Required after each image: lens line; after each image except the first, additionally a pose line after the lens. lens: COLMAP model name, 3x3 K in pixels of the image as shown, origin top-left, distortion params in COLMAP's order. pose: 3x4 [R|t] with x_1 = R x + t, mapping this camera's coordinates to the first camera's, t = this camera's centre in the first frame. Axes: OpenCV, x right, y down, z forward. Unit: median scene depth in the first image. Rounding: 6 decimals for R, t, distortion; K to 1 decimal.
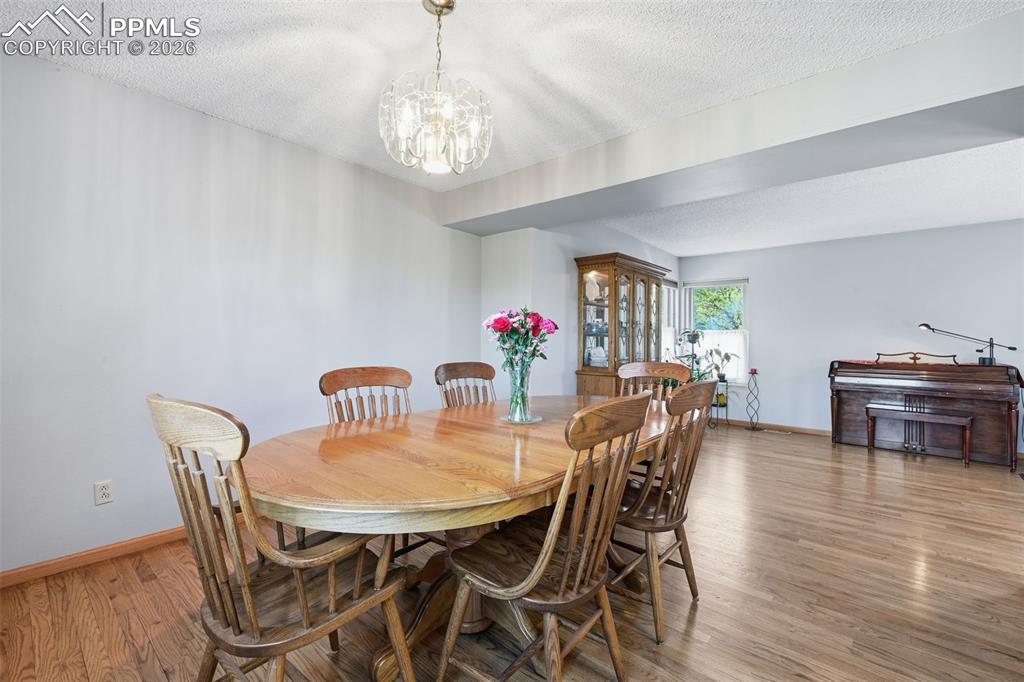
lens RADIAL K [[447.1, 0, 515.6], [0, 447.1, 342.5], [0, 0, 1]] dist [-0.000836, 0.000270]
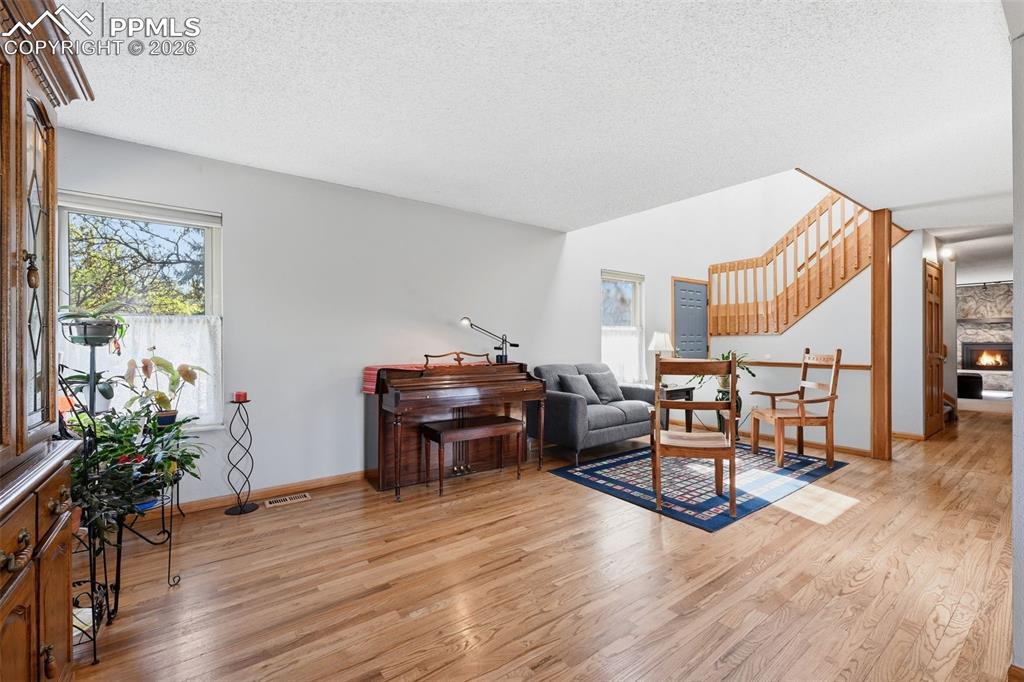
lens RADIAL K [[433.3, 0, 512.1], [0, 433.3, 342.6], [0, 0, 1]] dist [-0.016081, 0.000767]
pose [[0.203588, -0.017520, 0.978900, 0.122641], [0.003118, 0.999846, 0.017247, -0.007386], [-0.979052, -0.000459, 0.203611, 0.649352]]
